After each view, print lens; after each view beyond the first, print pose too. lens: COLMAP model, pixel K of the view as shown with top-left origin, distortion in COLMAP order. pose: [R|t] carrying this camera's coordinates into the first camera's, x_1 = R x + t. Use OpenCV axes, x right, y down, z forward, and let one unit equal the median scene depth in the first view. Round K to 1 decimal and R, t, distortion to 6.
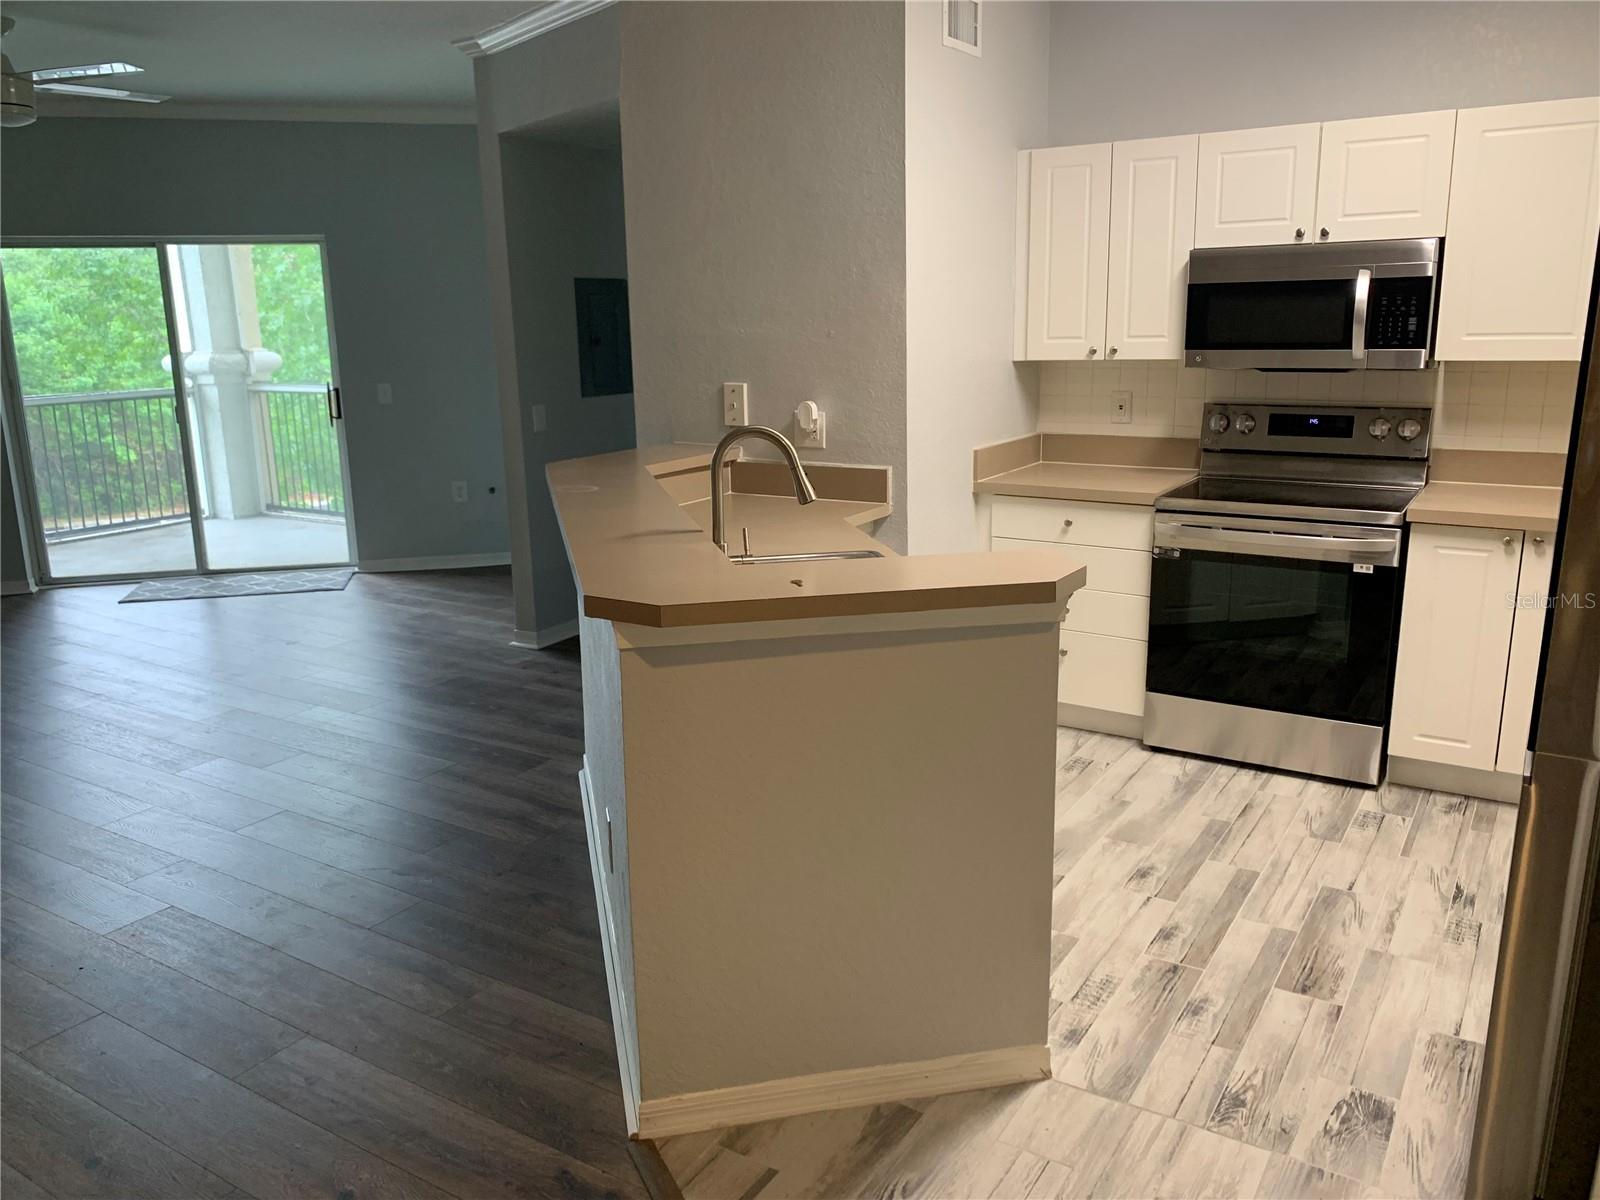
lens RADIAL K [[1197.4, 0, 799.5], [0, 1197.4, 591.4], [0, 0, 1]] dist [-0.009631, -0.014673]
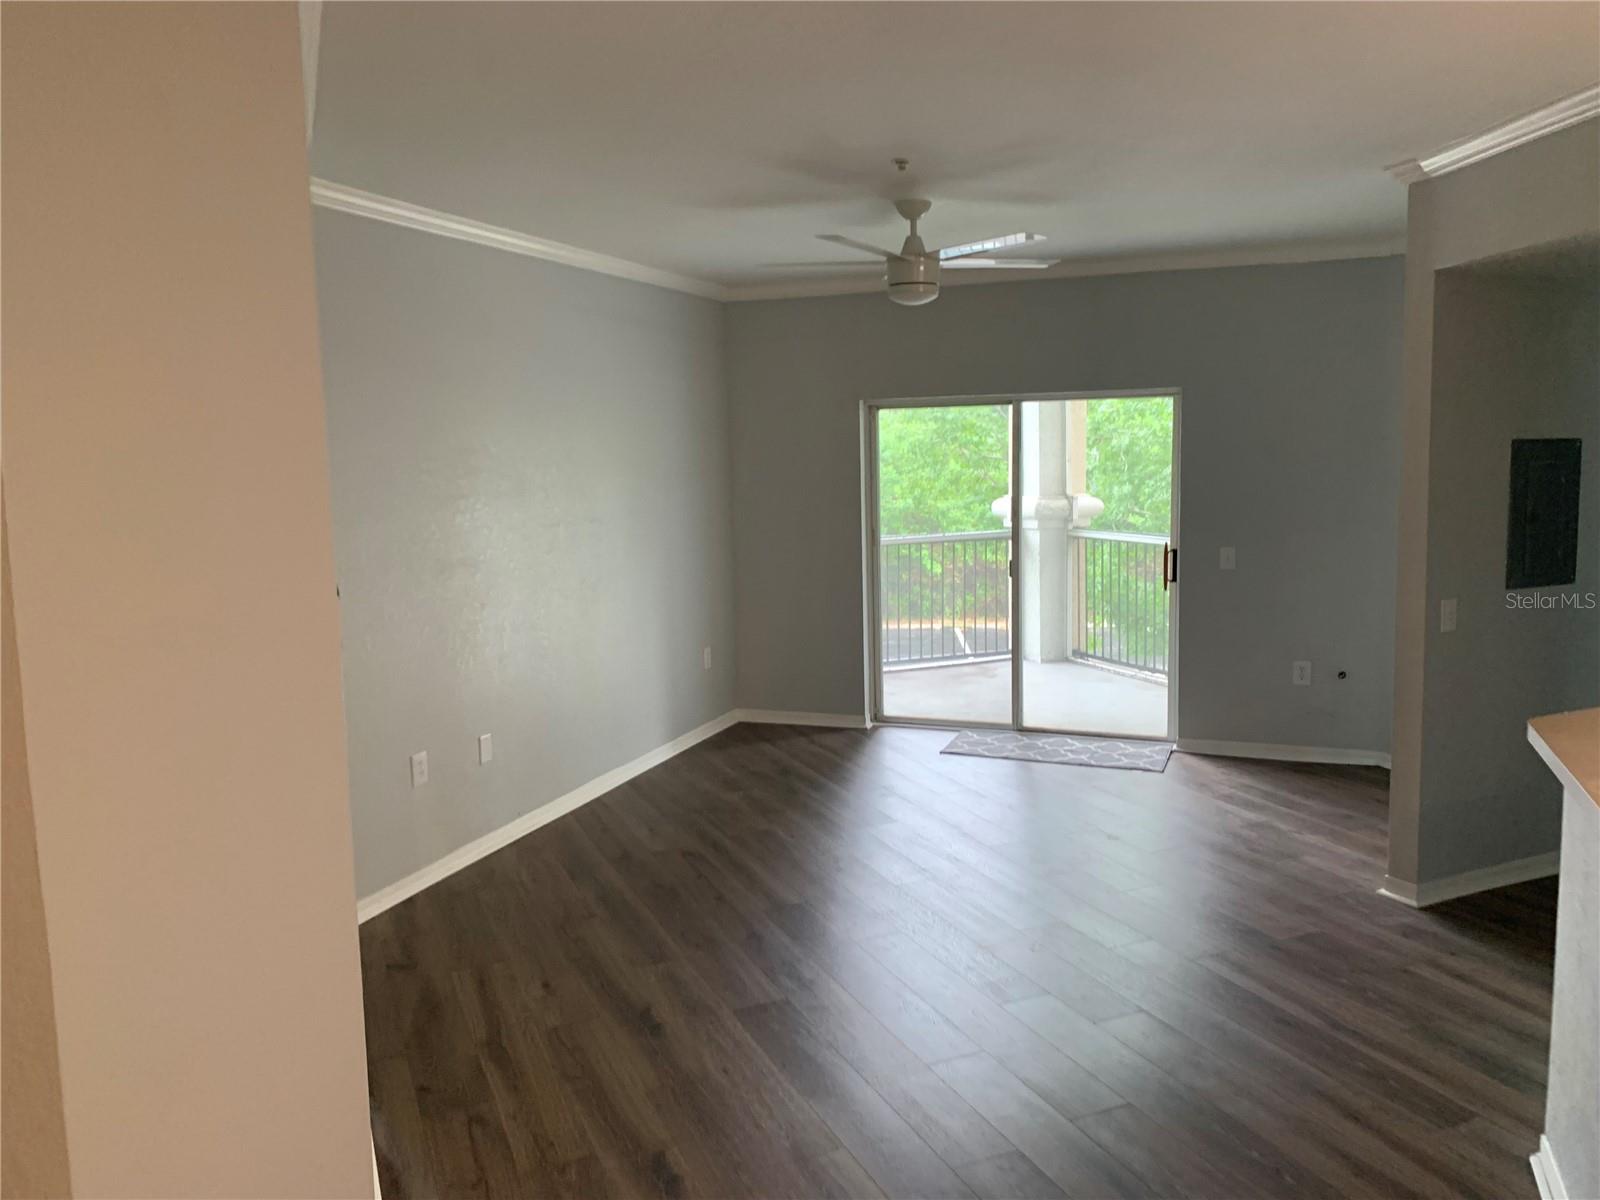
lens RADIAL K [[1197.4, 0, 800.3], [0, 1197.4, 589.3], [0, 0, 1]] dist [-0.009631, -0.014673]
pose [[0.814766, 0.064045, -0.576242, -0.092472], [-0.120967, 0.990785, -0.060920, -0.050494], [0.567031, 0.119342, 0.815005, 0.091453]]
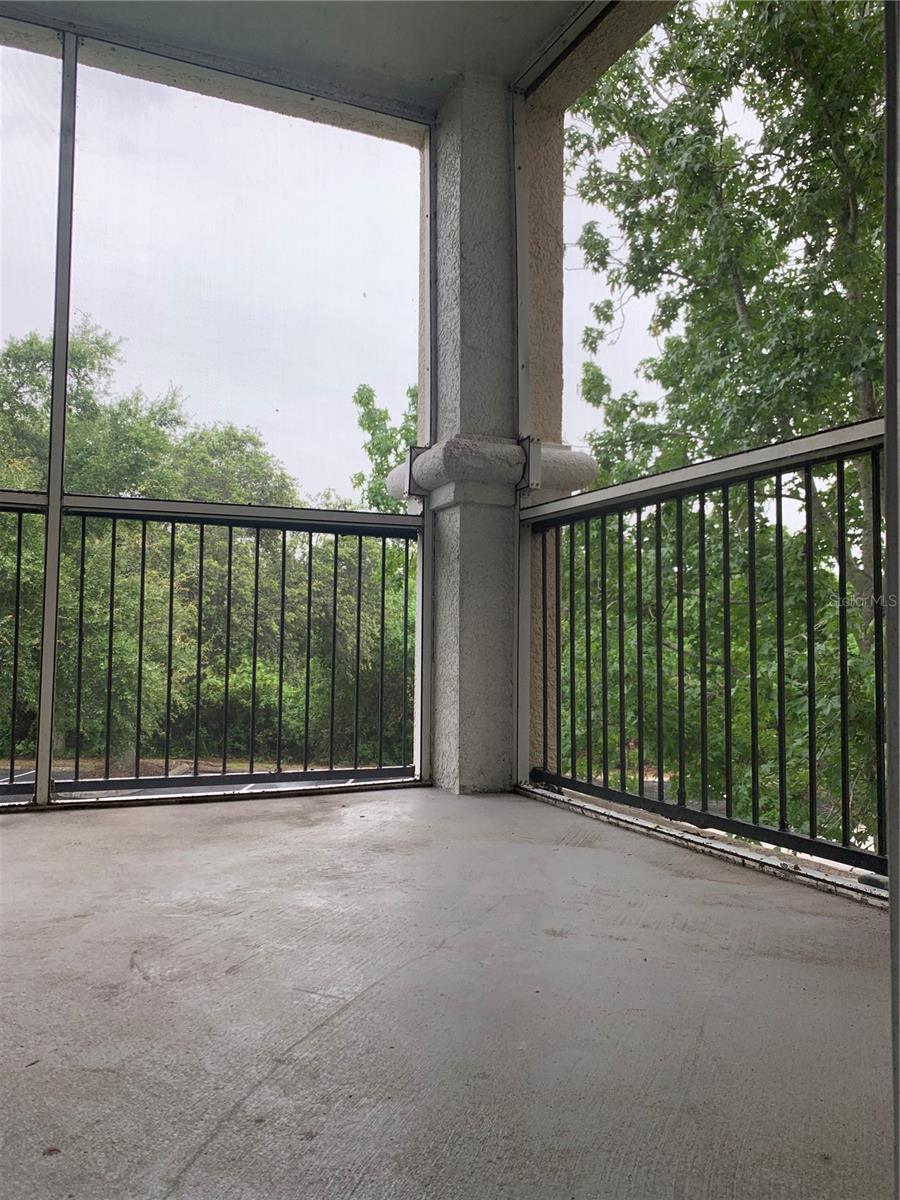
lens RADIAL K [[898.1, 0, 449.7], [0, 898.1, 598.7], [0, 0, 1]] dist [-0.009631, -0.014673]
pose [[0.822489, -0.002898, -0.568774, -0.393900], [-0.155527, 0.960731, -0.229798, -0.074053], [0.547105, 0.277466, 0.789740, 0.989628]]
